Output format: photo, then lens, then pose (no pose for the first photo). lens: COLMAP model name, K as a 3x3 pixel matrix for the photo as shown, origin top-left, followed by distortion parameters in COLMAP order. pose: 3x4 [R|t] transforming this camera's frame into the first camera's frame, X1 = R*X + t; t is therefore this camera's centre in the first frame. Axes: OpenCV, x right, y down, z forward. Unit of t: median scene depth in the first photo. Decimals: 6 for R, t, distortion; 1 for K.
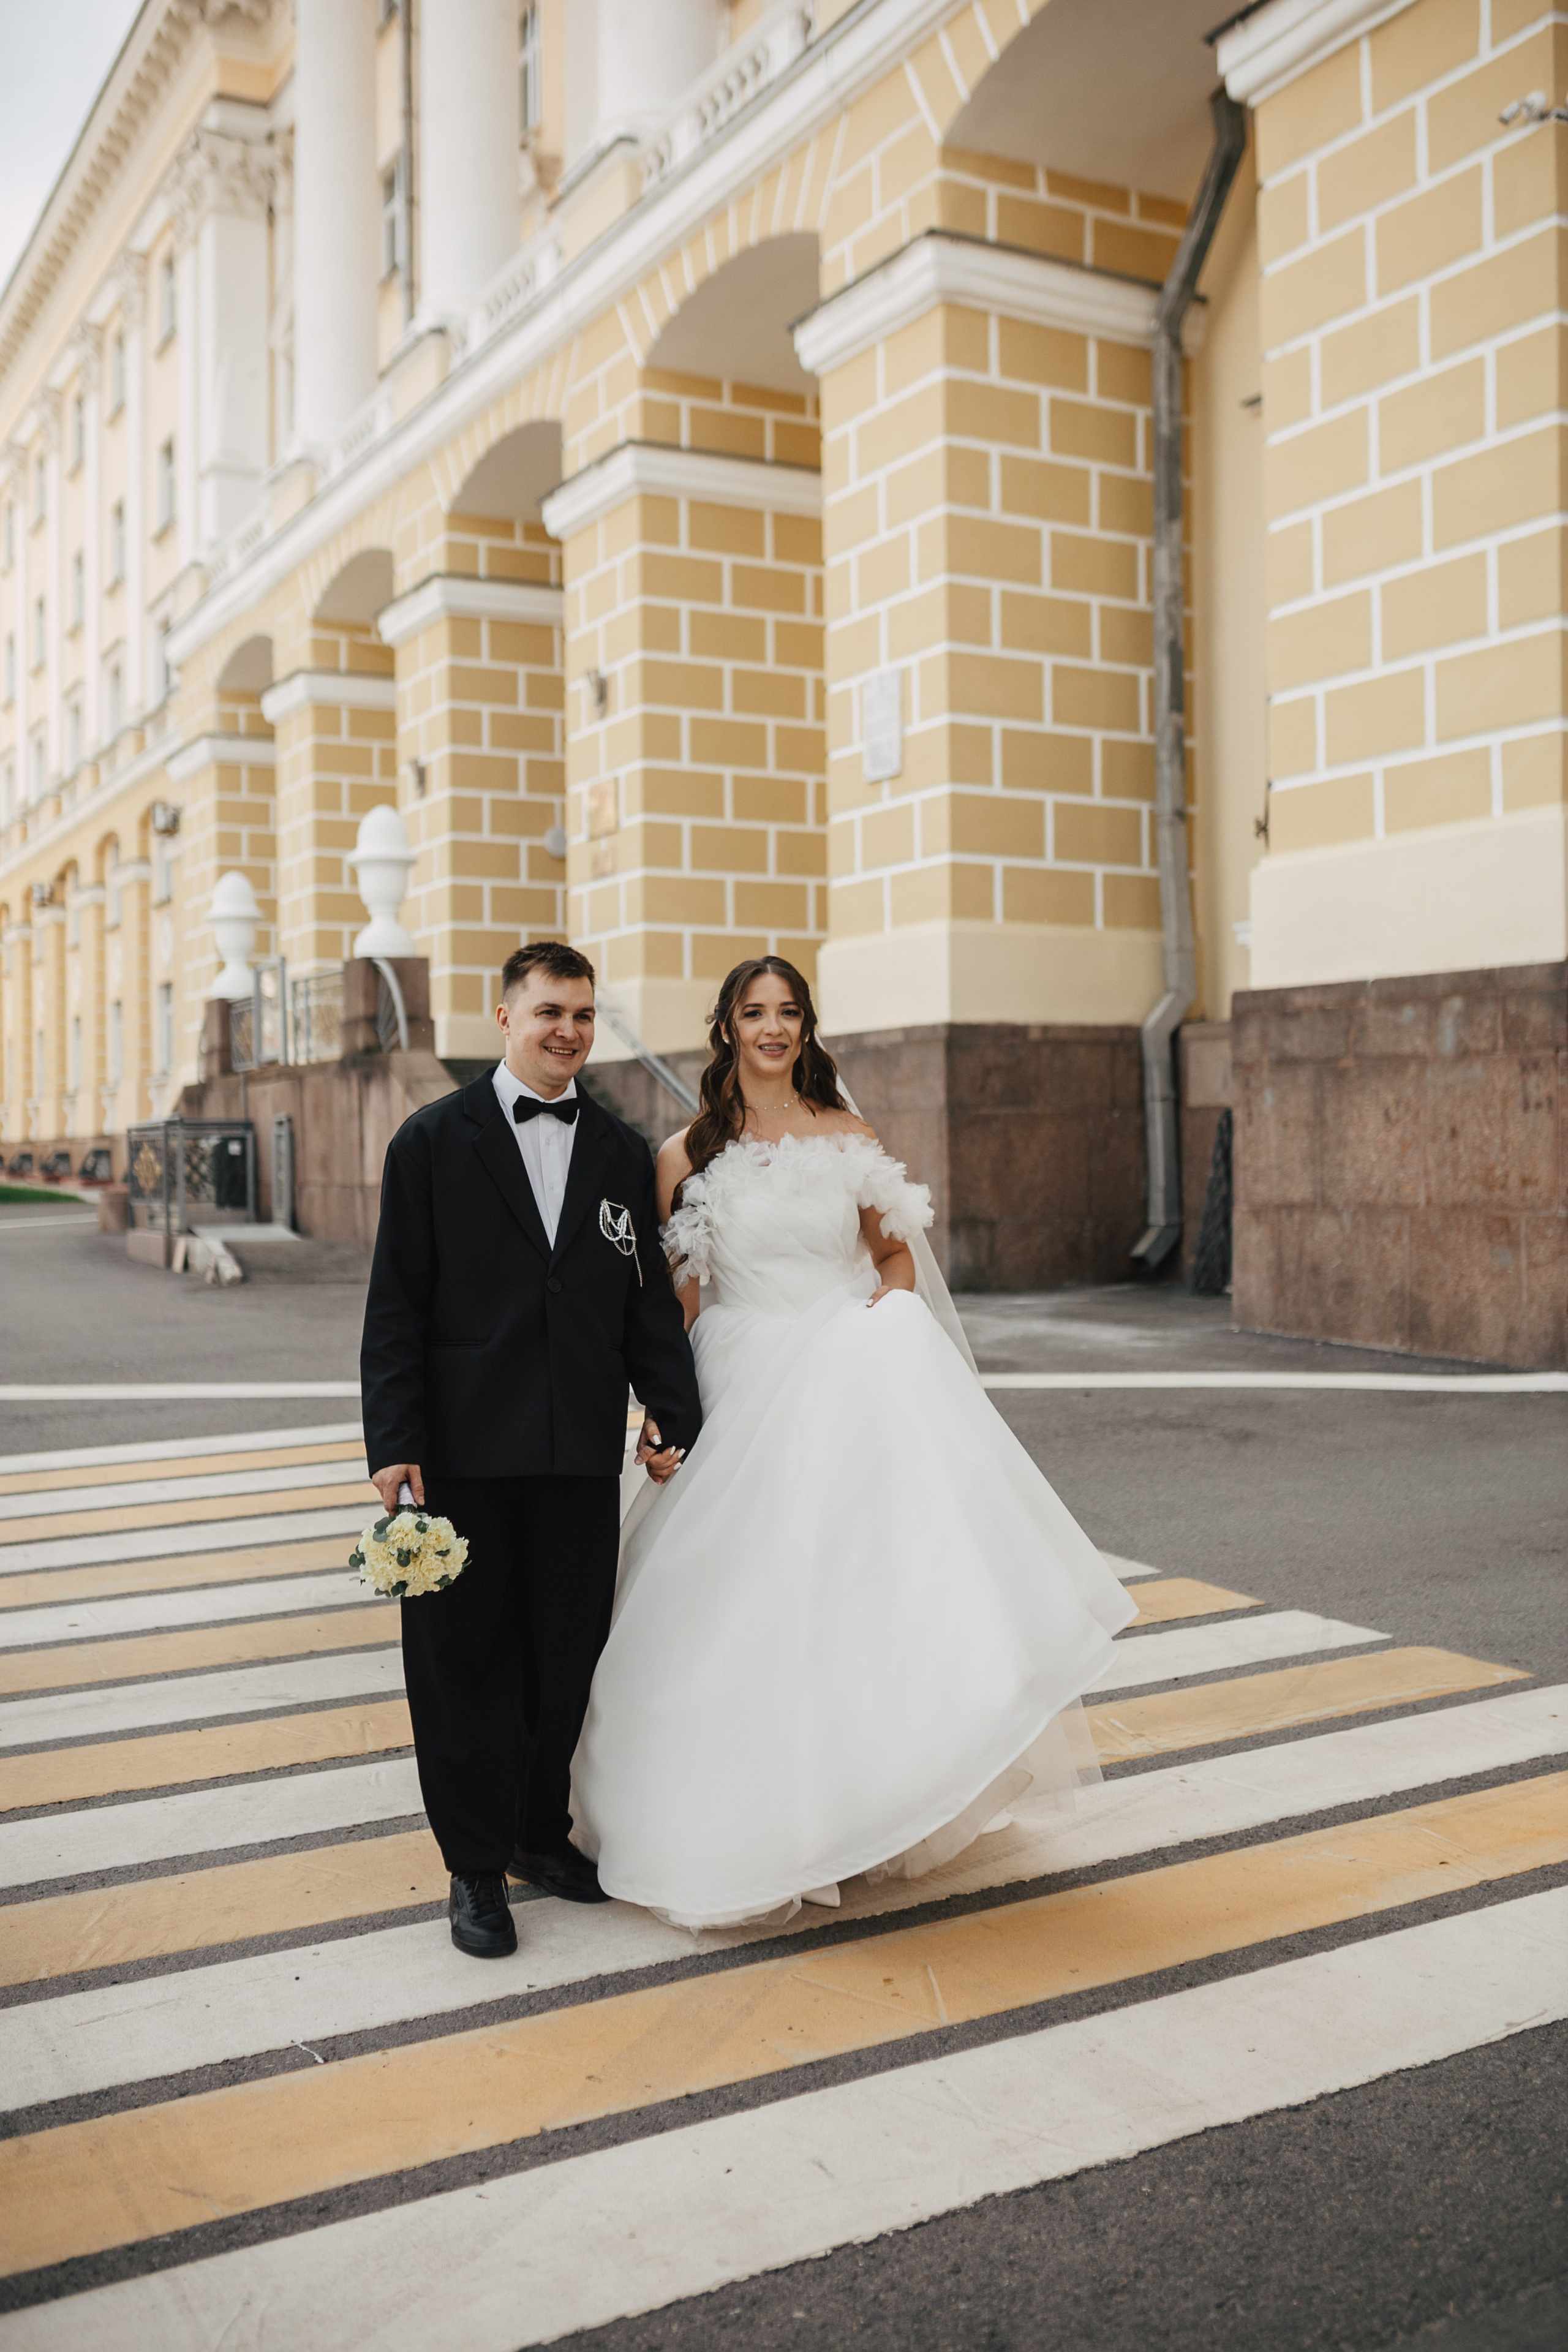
lens RADIAL K [[2231.1, 0, 784.0], [0, 2231.1, 1176.0], [0, 0, 1]] dist [-0.064964, 0.081768]
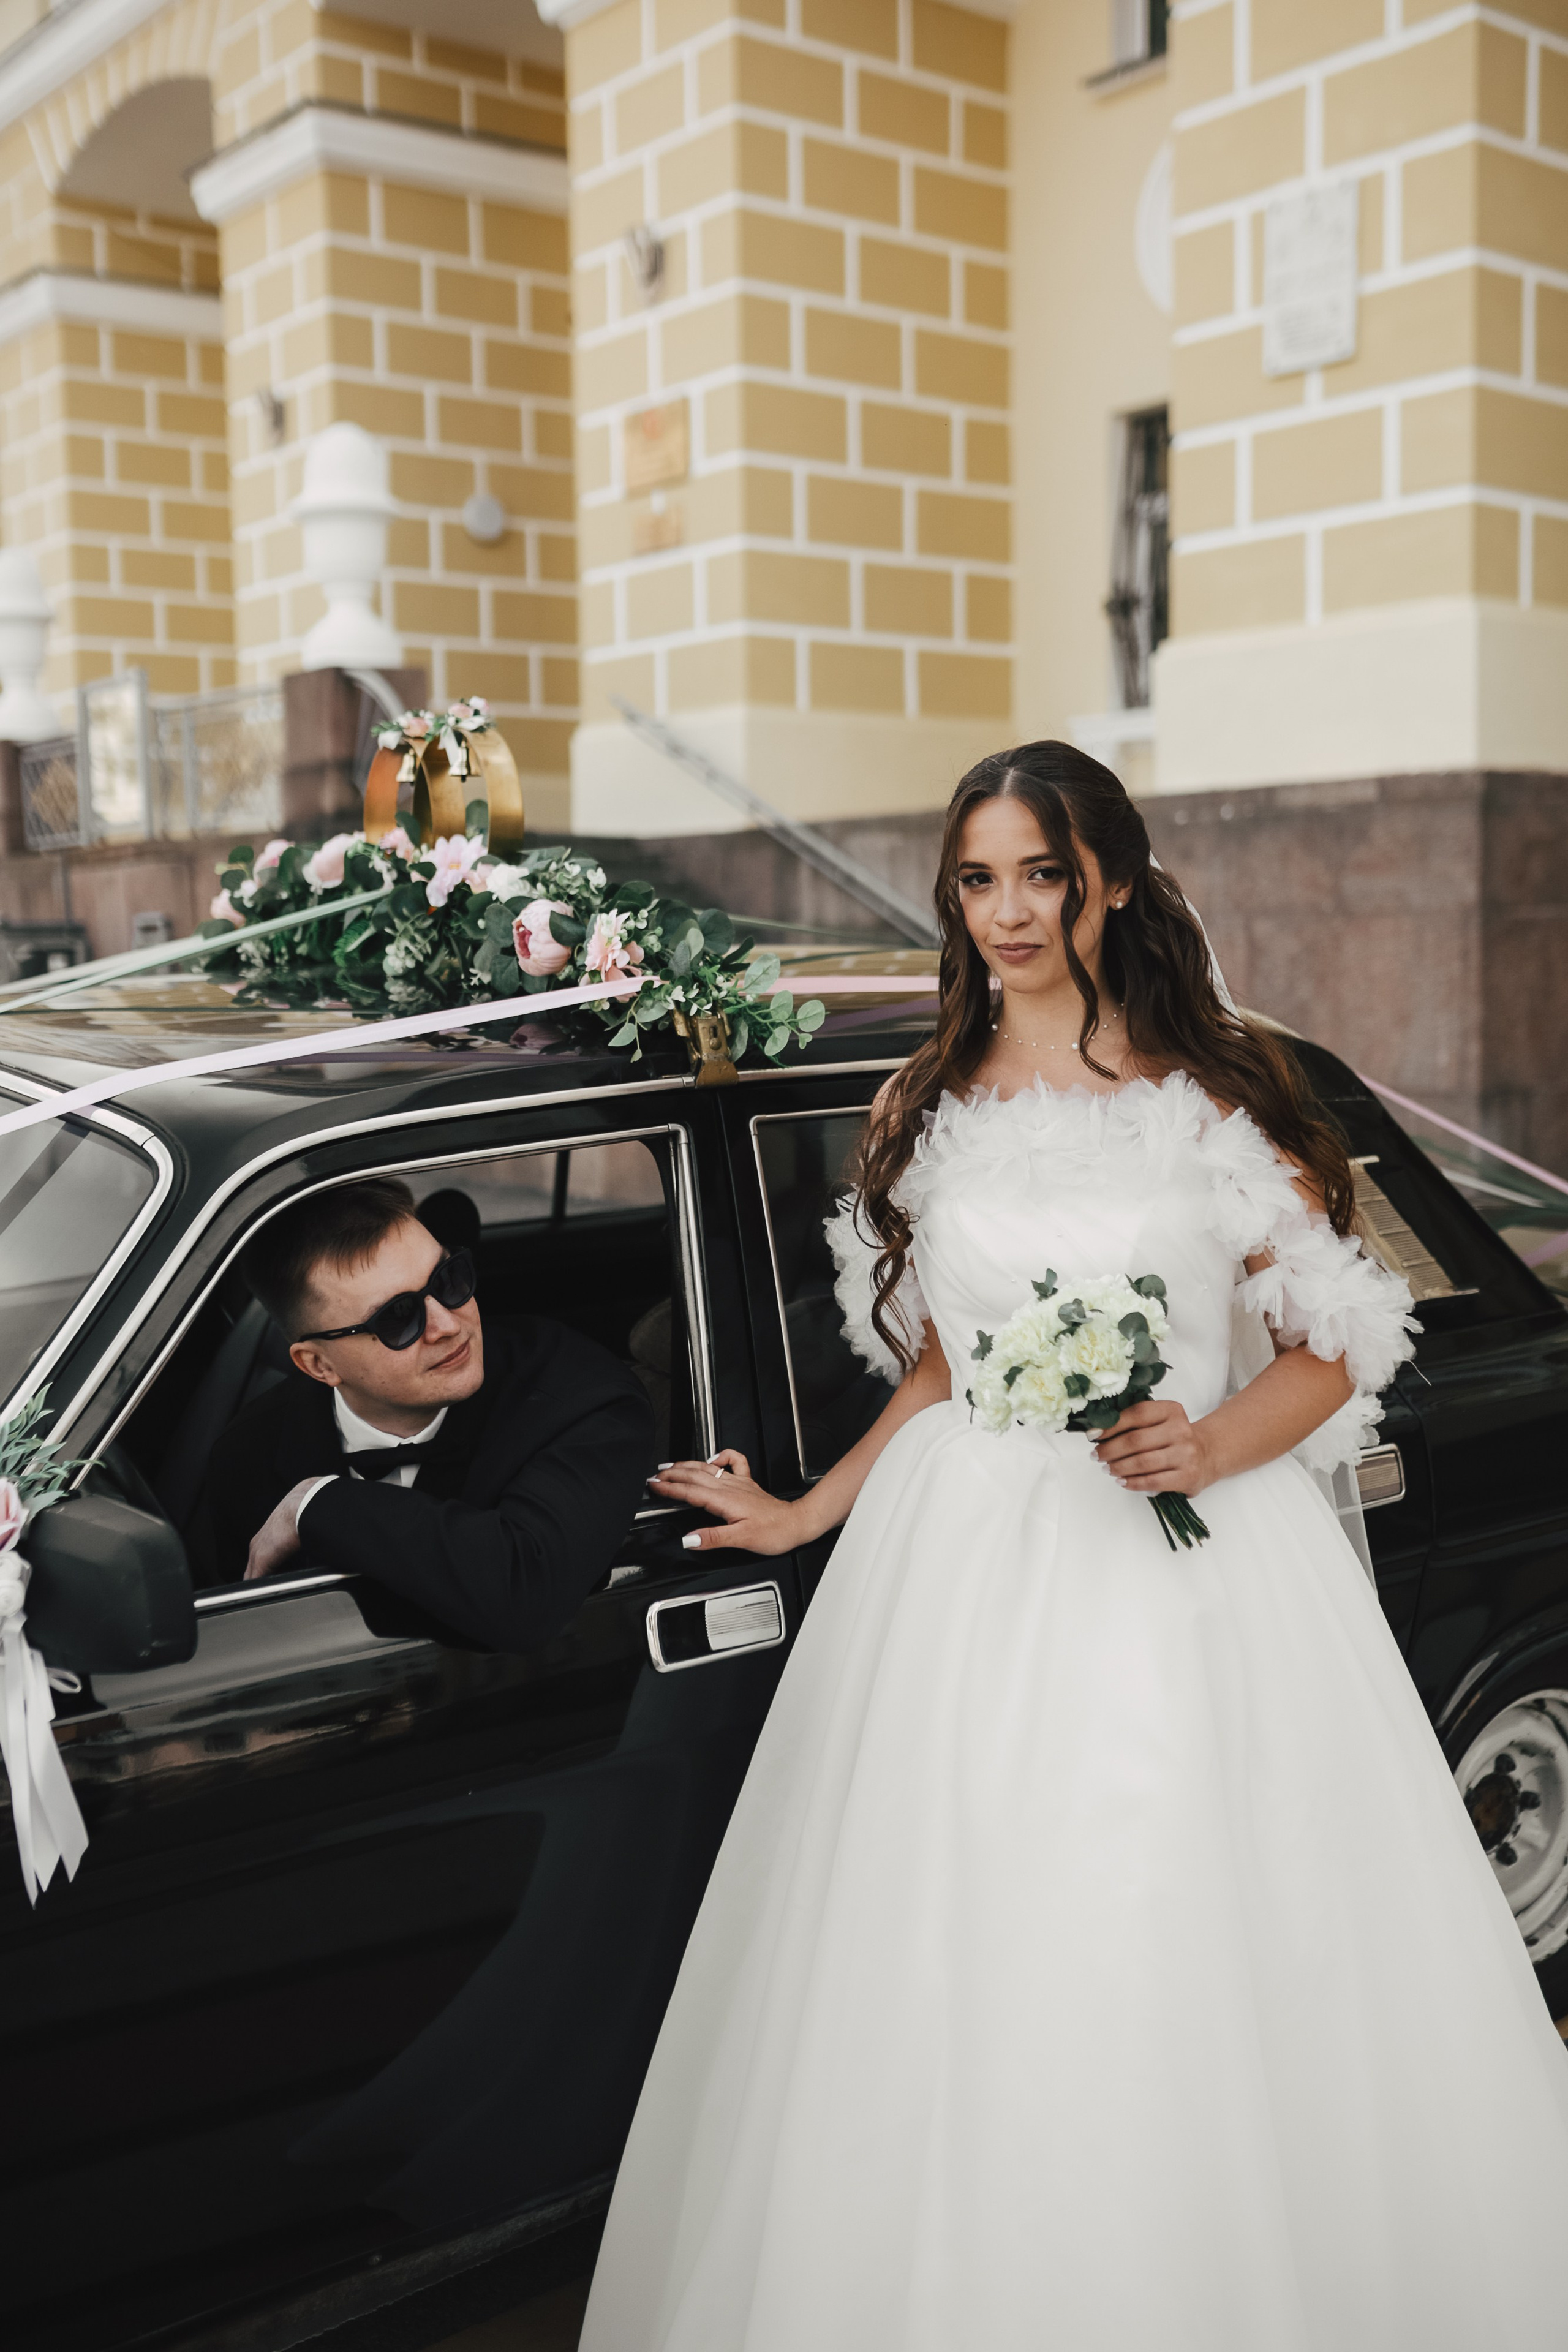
lens RADIAL K [[2390.6, 0, 784.0], [0, 2390.6, 1176.0], [0, 0, 1]] dist [-0.015646, 0.026526]
pose [[0.985907, -0.021519, 0.165903, -0.165855], [0.006892, 0.996075, 0.088242, -0.012192], [-0.167150, -0.085855, 0.982186, 0.280826]]
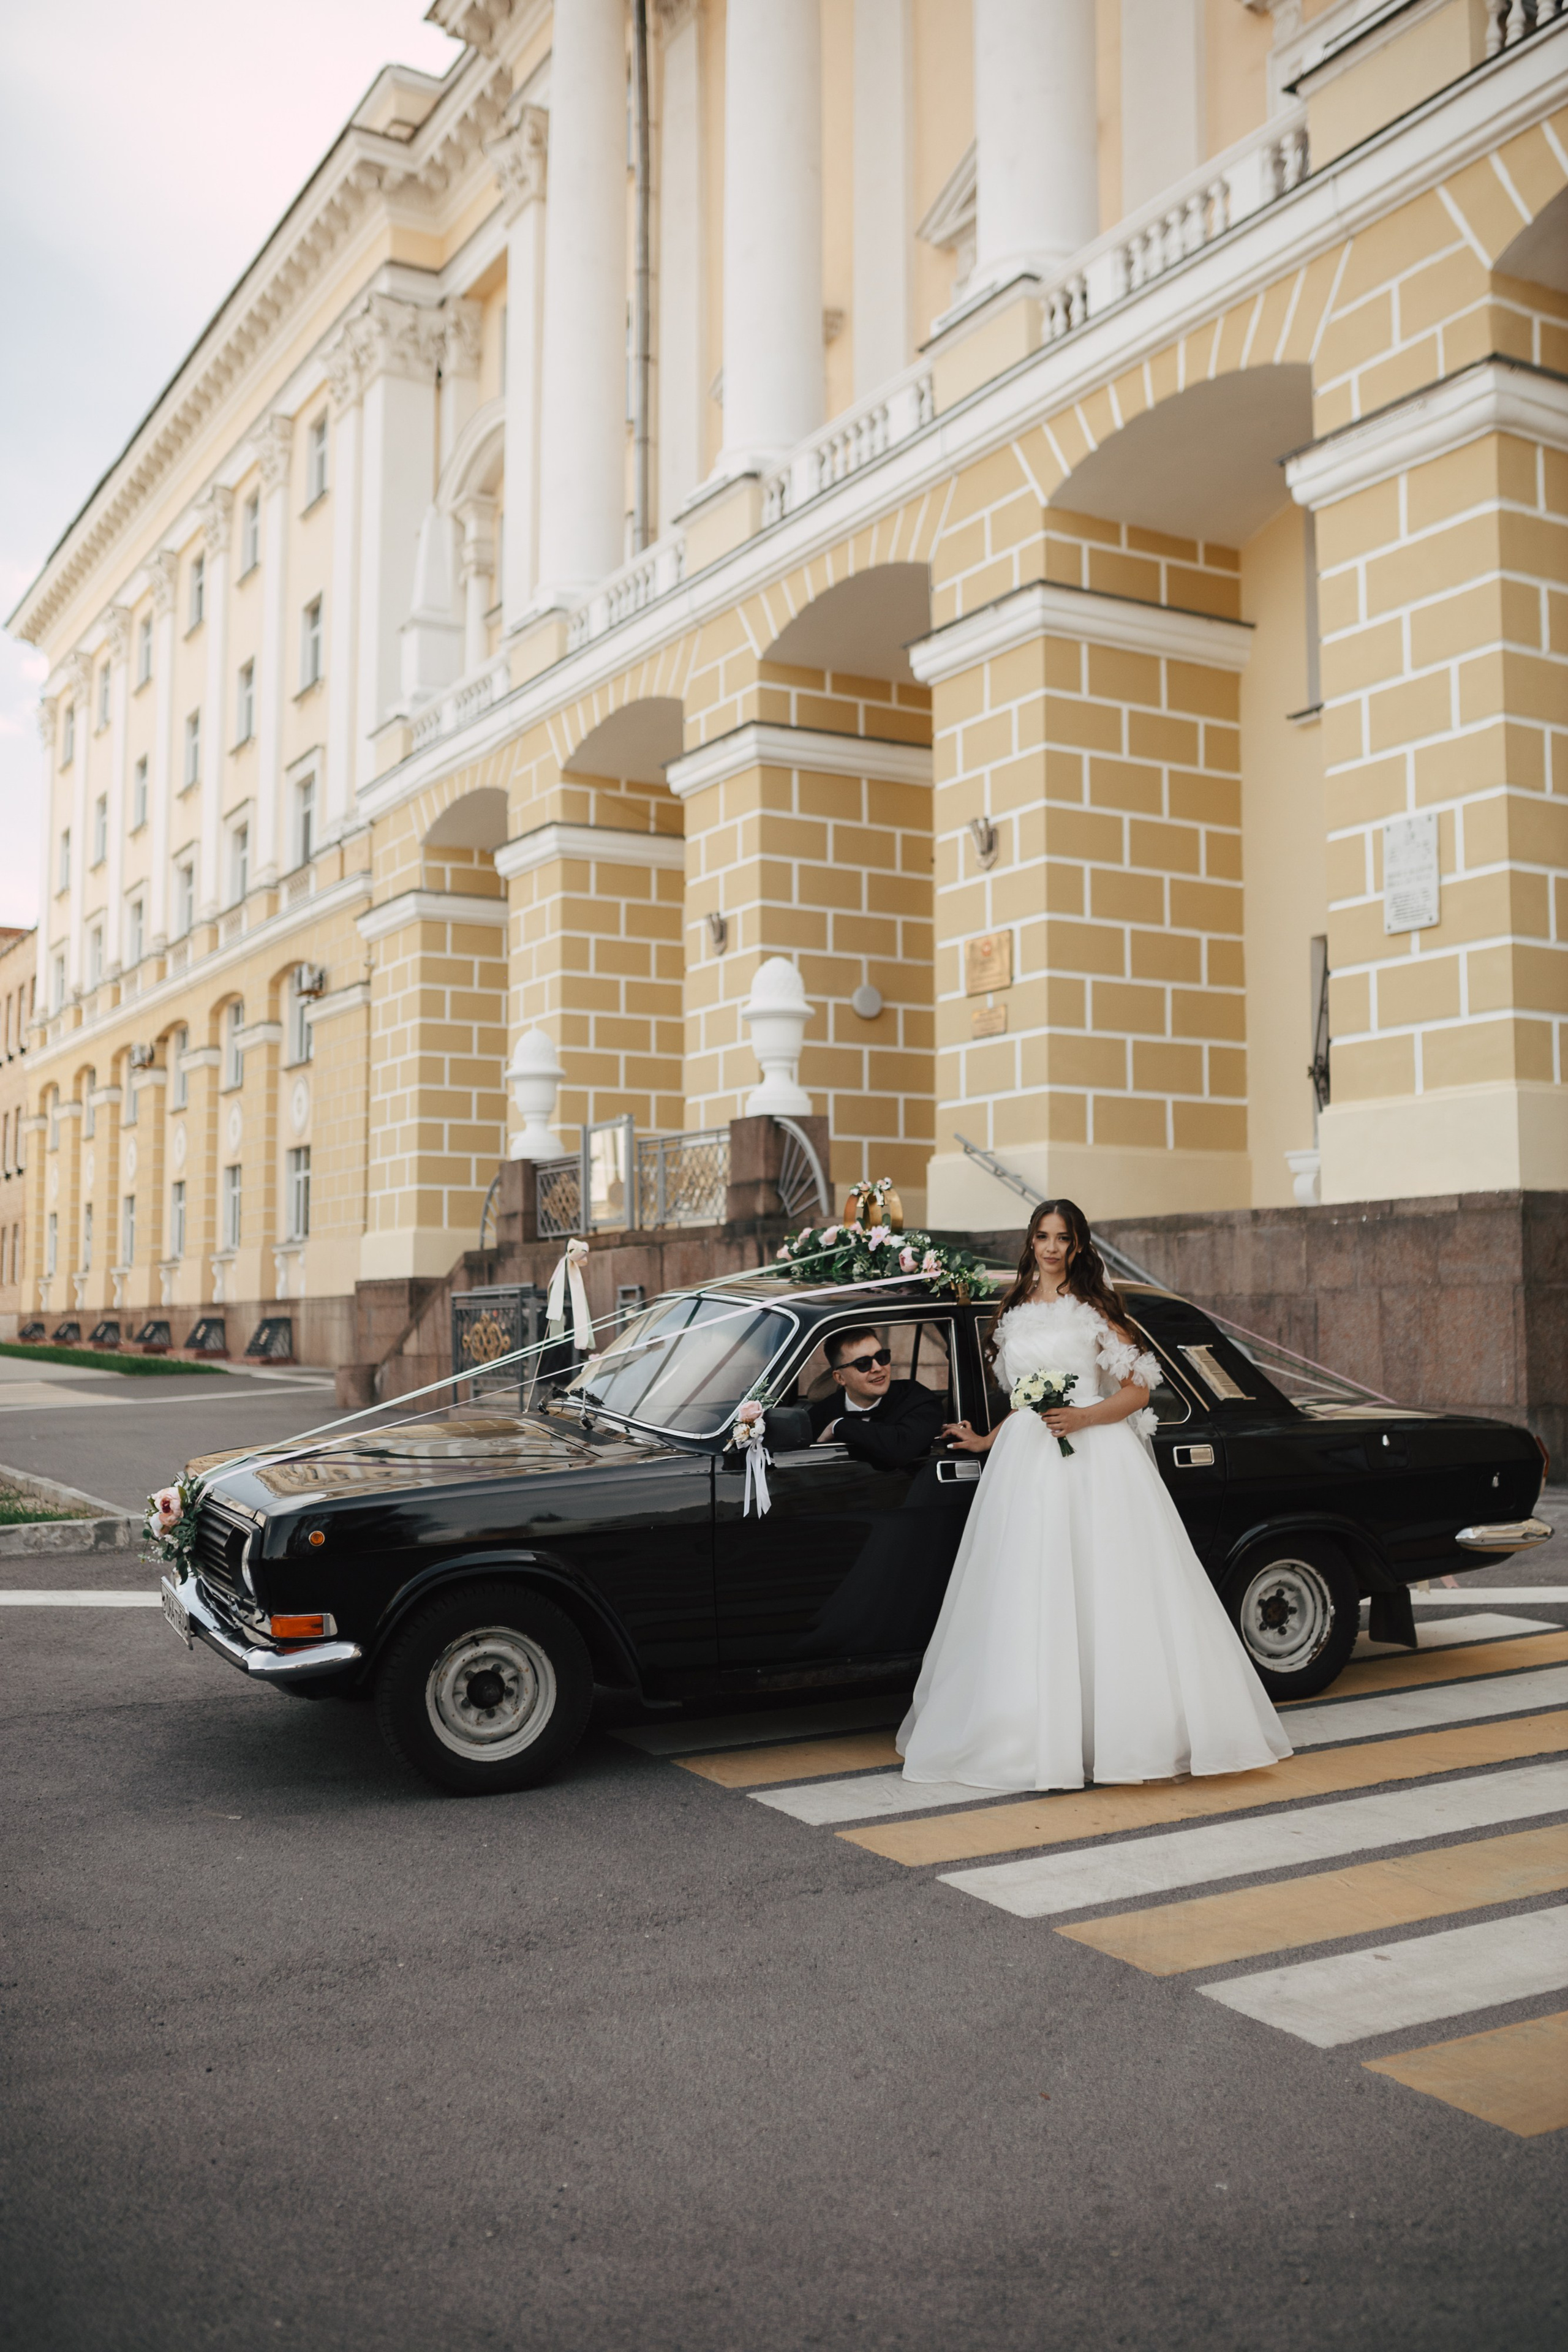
lens RADIAL K [[2231.1, 0, 784.0], [0, 2231.1, 1176.0], [0, 0, 1]] dist [-0.064964, 0.081768]
pose [[0.999825, 0.010888, 0.015183, -0.181833], [-0.009653, 0.996815, -0.079168, 0.000749], [-0.015997, 0.079008, 0.996746, 0.064283]]
